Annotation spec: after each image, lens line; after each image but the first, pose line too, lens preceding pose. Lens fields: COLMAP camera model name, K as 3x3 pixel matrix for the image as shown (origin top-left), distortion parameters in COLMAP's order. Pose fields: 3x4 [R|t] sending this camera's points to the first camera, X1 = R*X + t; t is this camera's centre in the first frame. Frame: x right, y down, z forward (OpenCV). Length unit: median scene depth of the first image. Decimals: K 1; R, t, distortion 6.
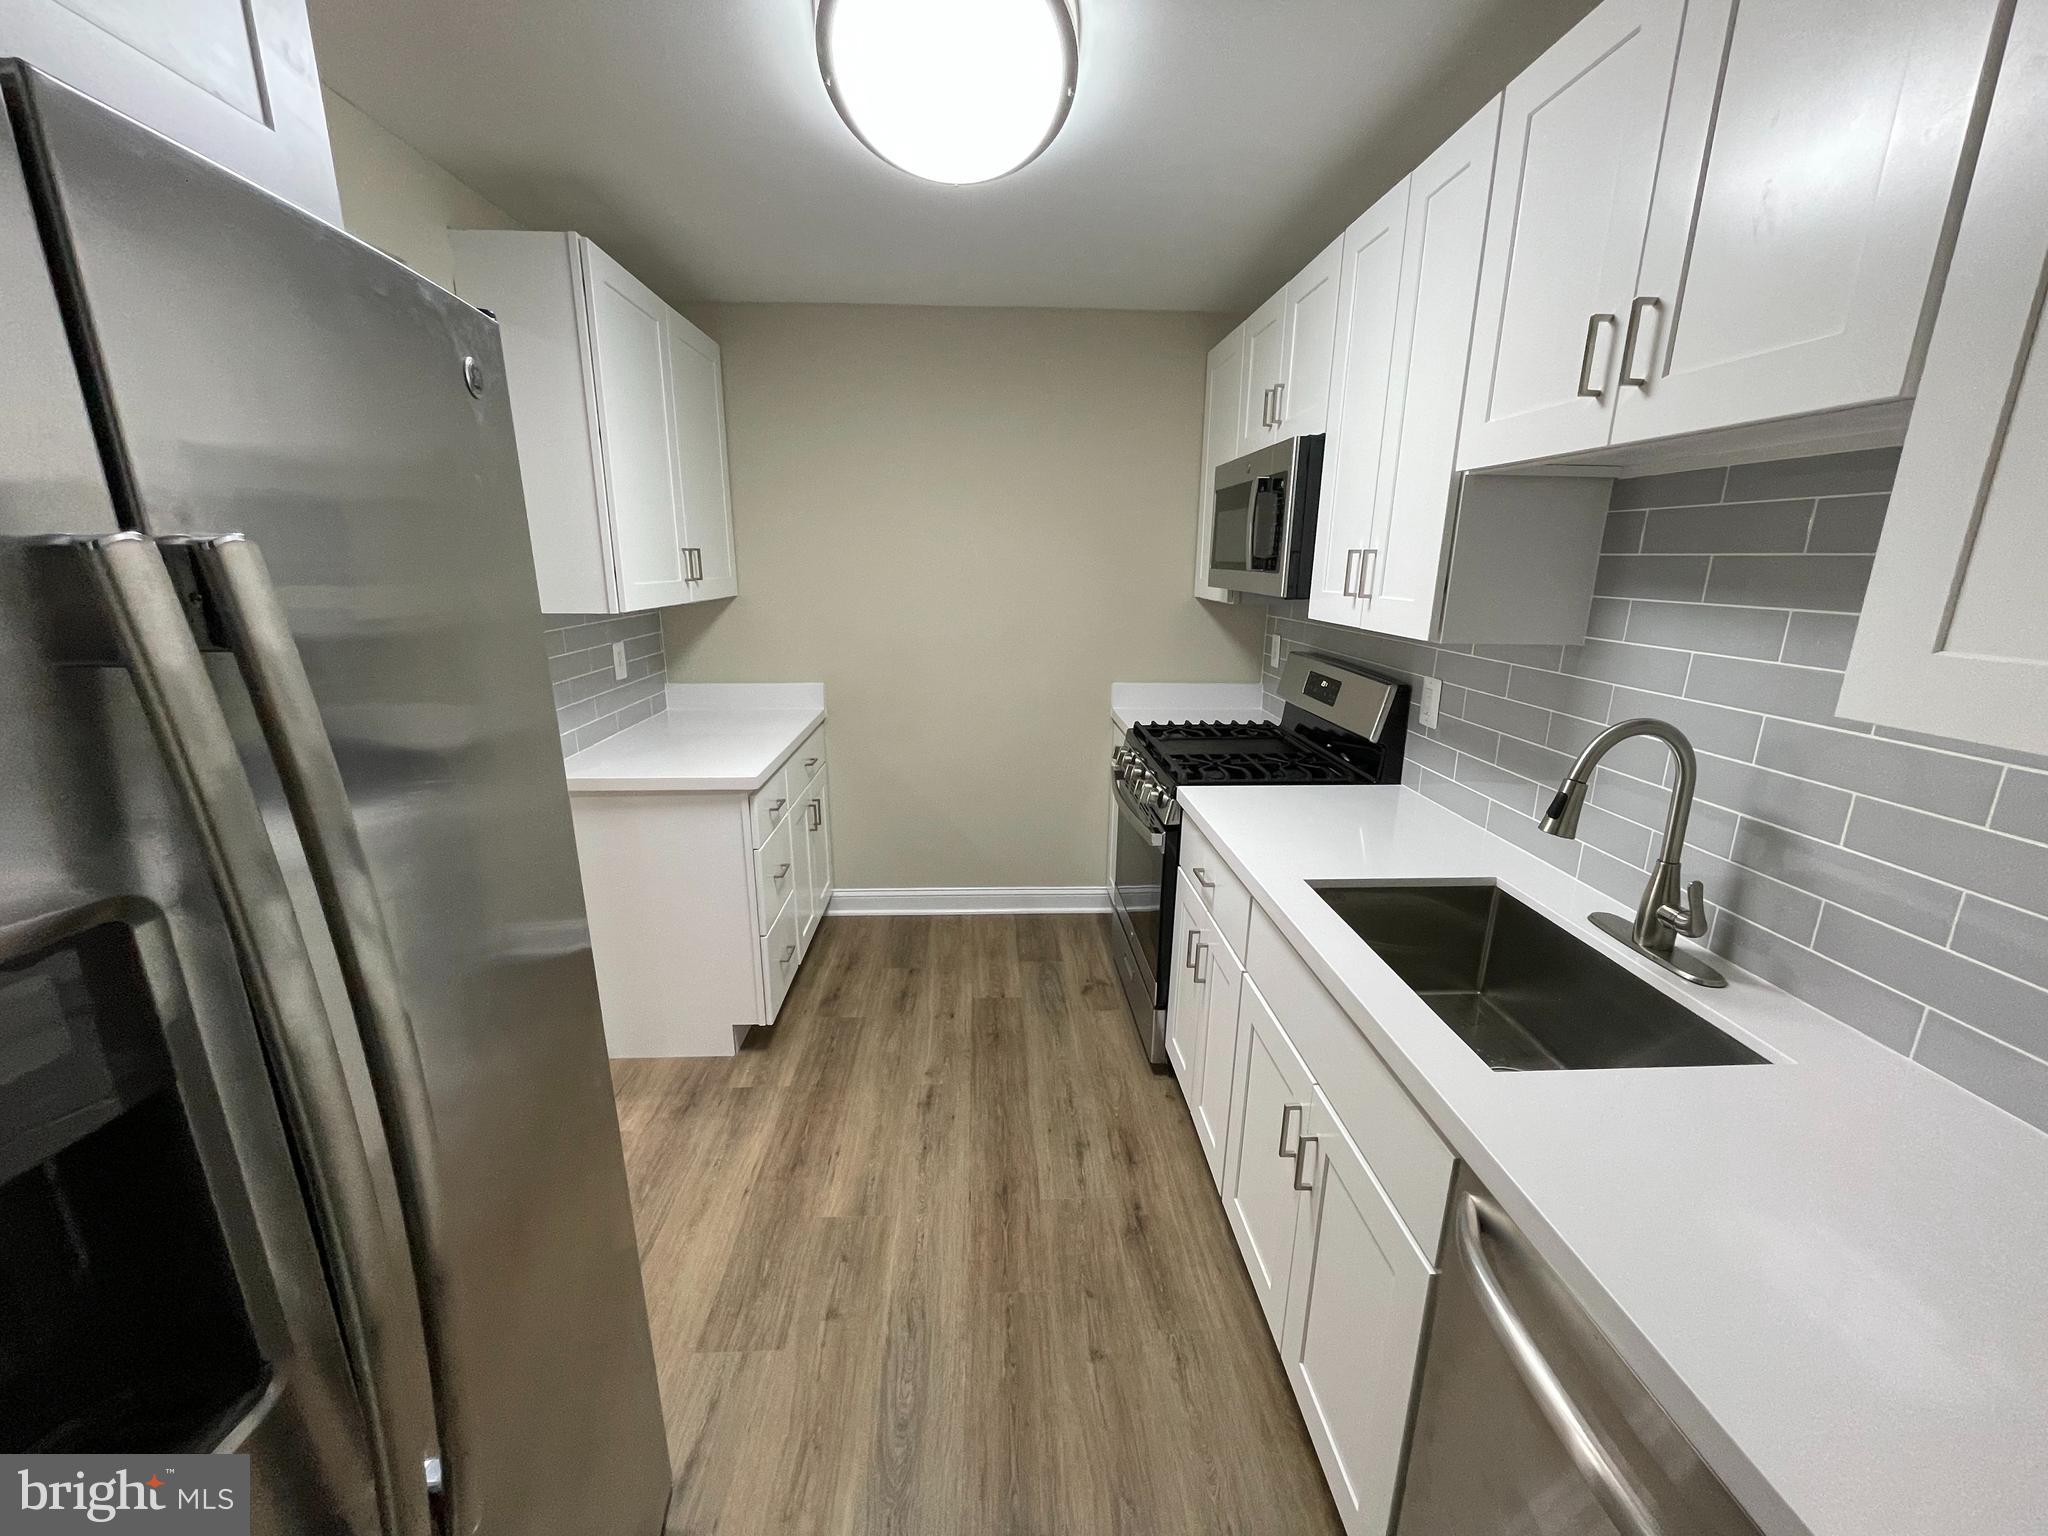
lens RADIAL K [[813.6, 0, 1021.7], [0, 813.6, 767.1], [0, 0, 1]] dist [0.000142, -0.000120]
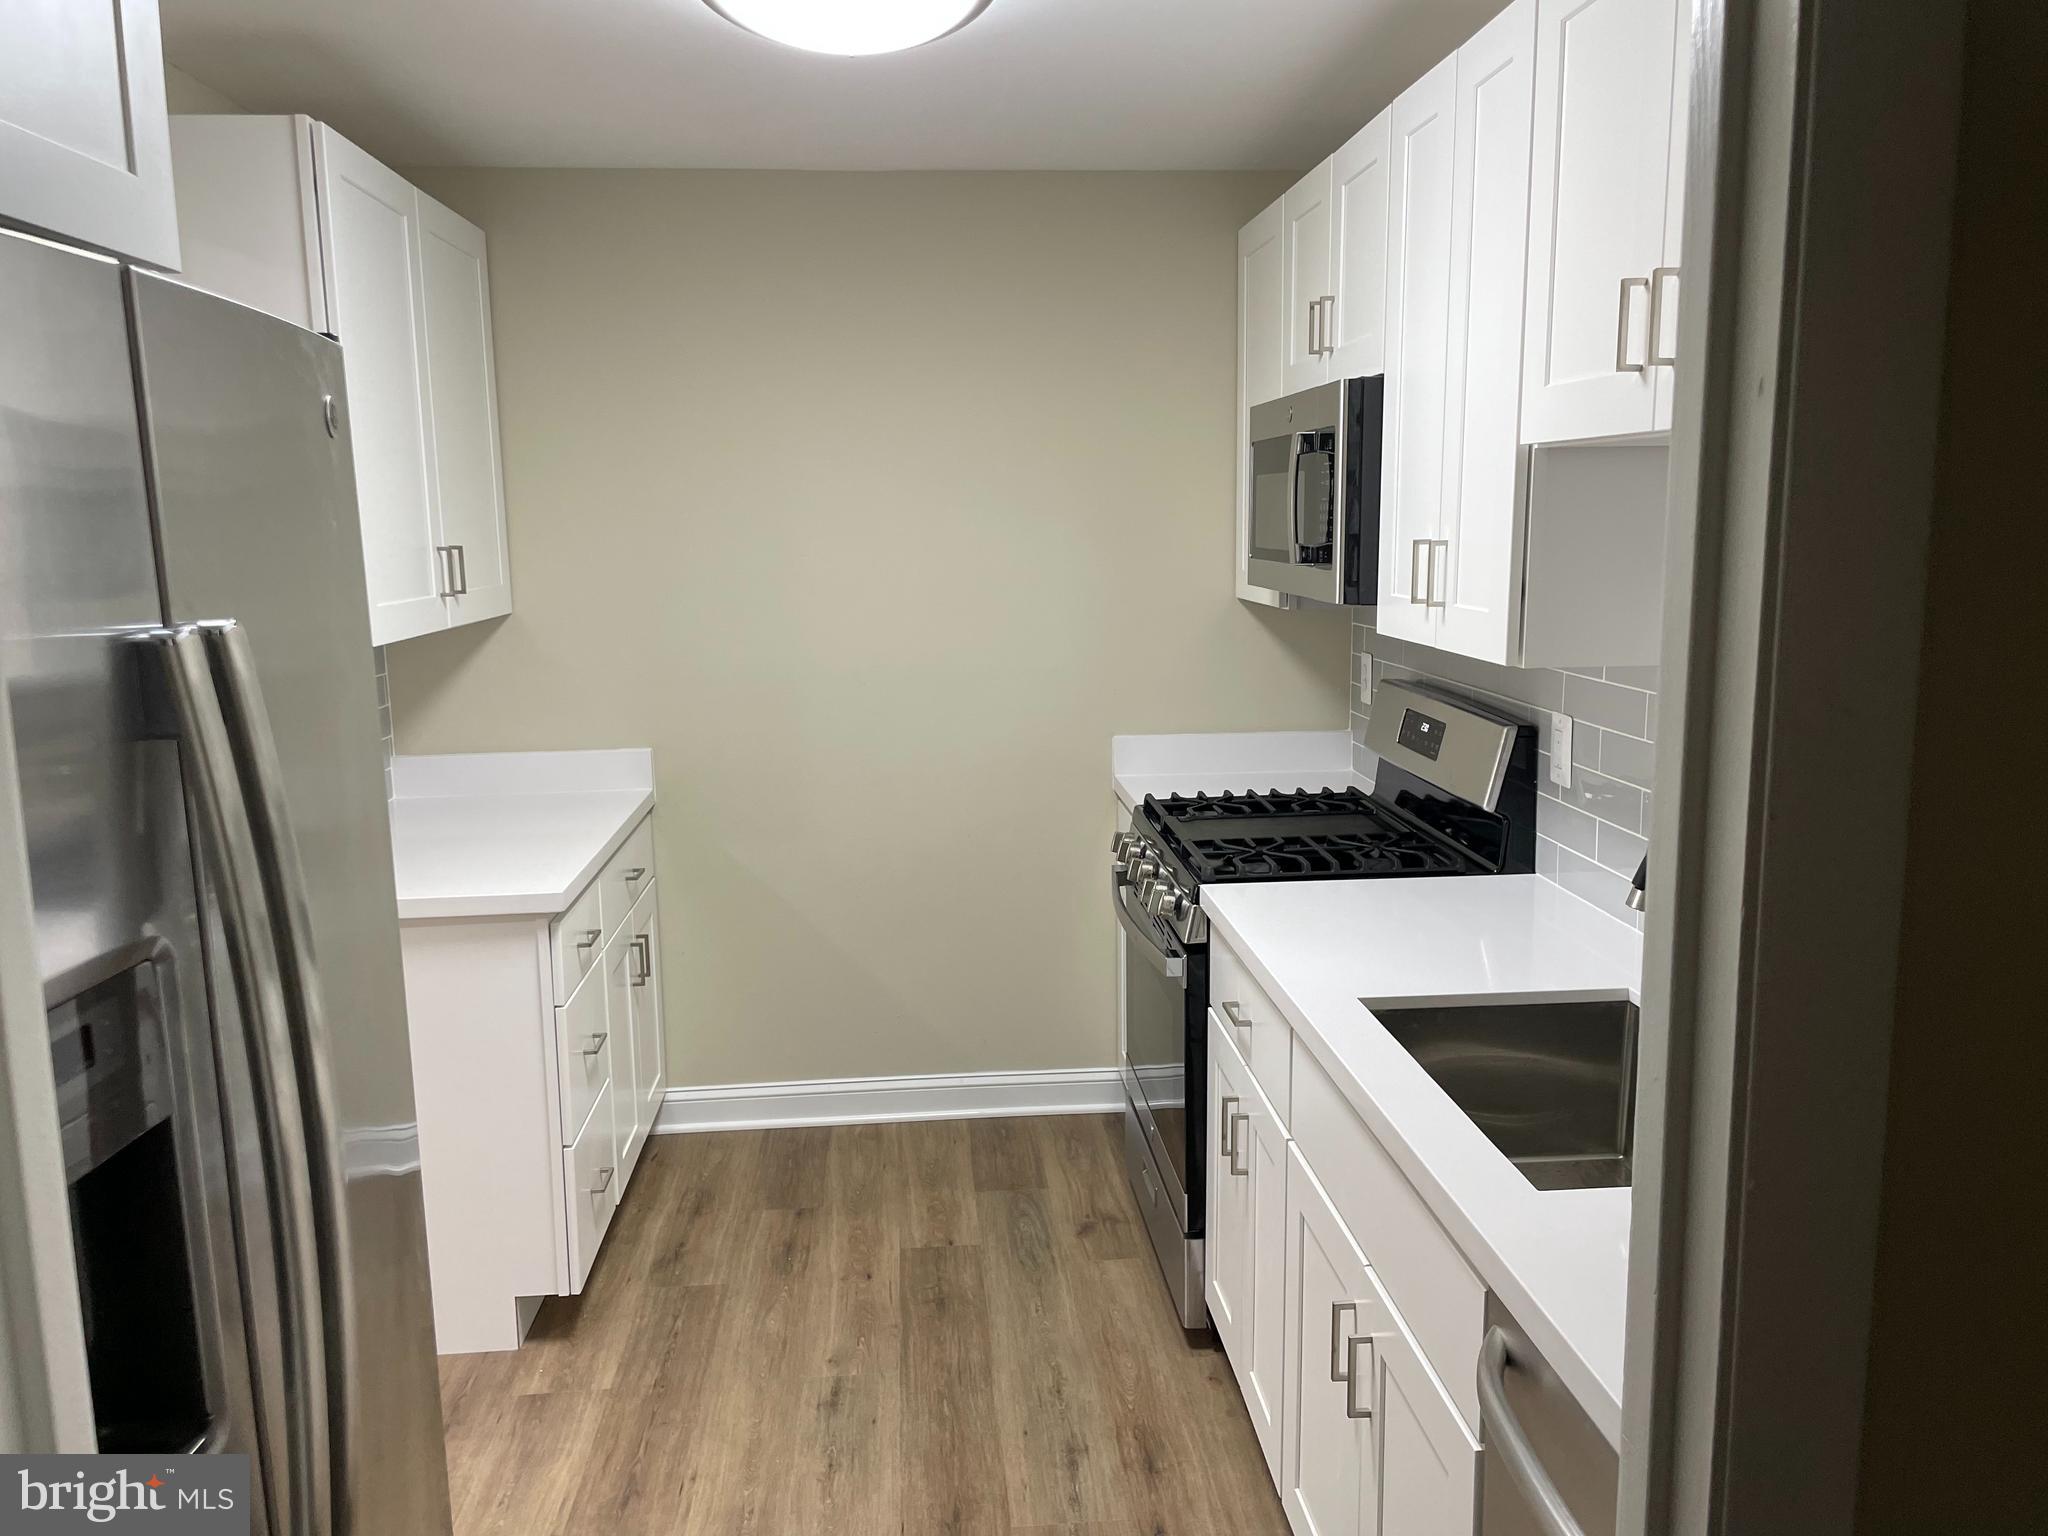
lens RADIAL K [[1530.4, 0, 1032.9], [0, 1530.4, 759.1], [0, 0, 1]] dist [0.103672, -0.129530]
pose [[0.999096, -0.027990, 0.031990, 0.014720], [0.030812, 0.995335, -0.091431, 0.029432], [-0.029281, 0.092334, 0.995297, -0.247304]]
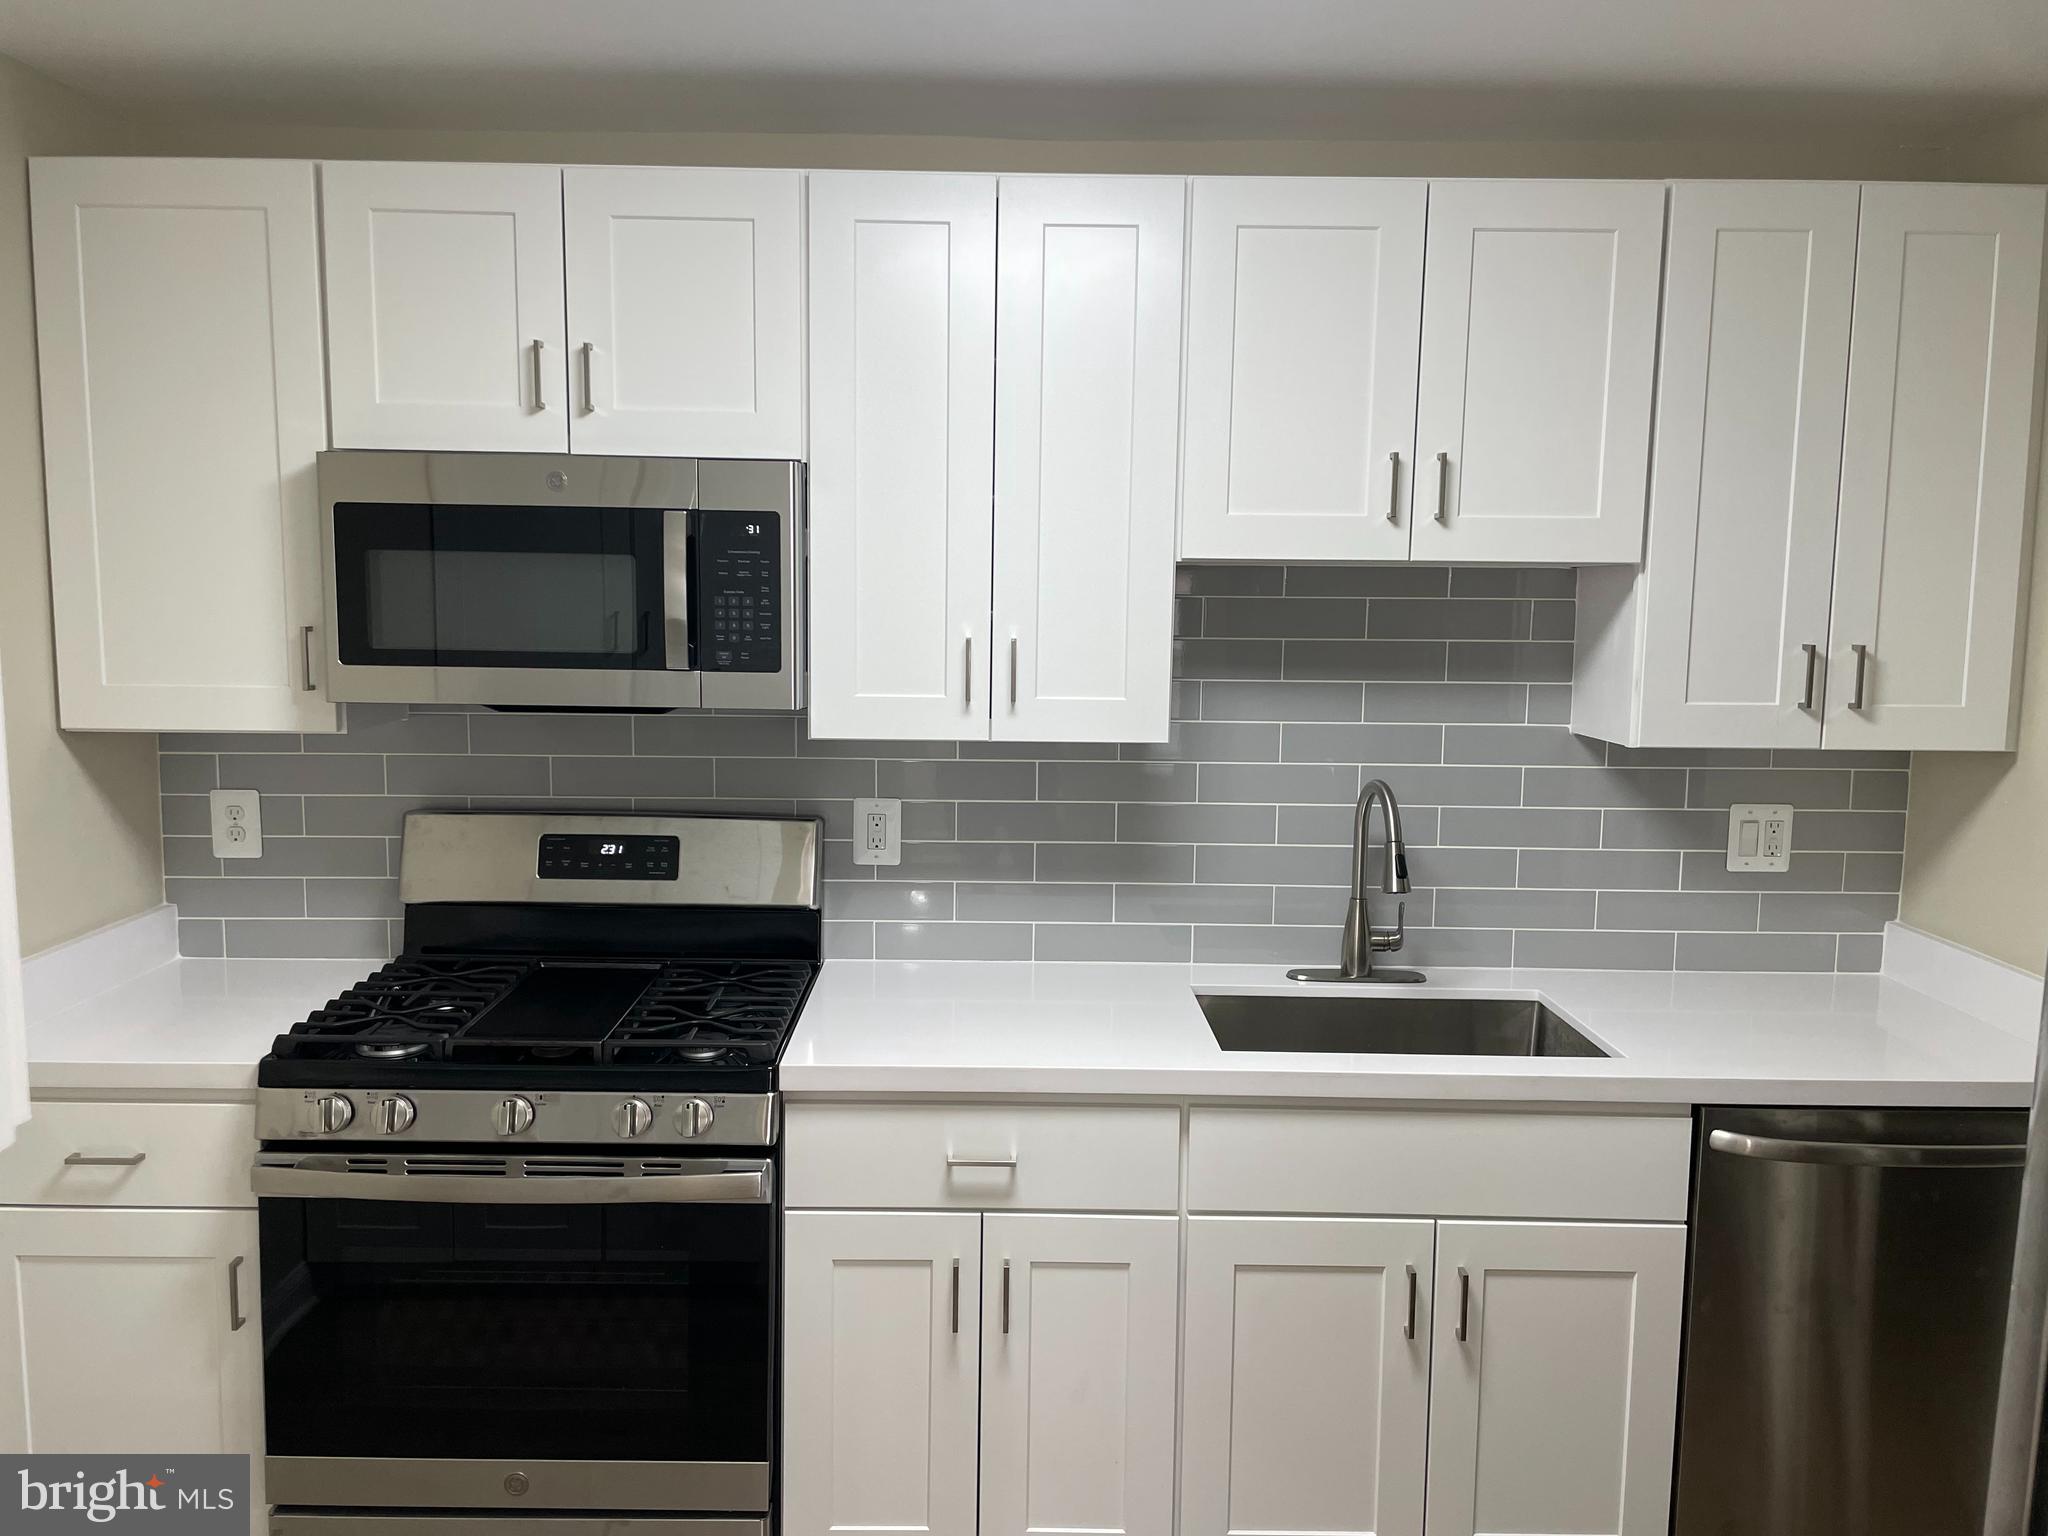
lens RADIAL K [[1542.9, 0, 1020.2], [0, 1542.9, 772.4], [0, 0, 1]] dist [0.090586, -0.121073]
pose [[0.059346, -0.115196, 0.991568, -0.741552], [0.237681, 0.966382, 0.098044, -0.207763], [-0.969529, 0.229859, 0.084731, 0.663419]]
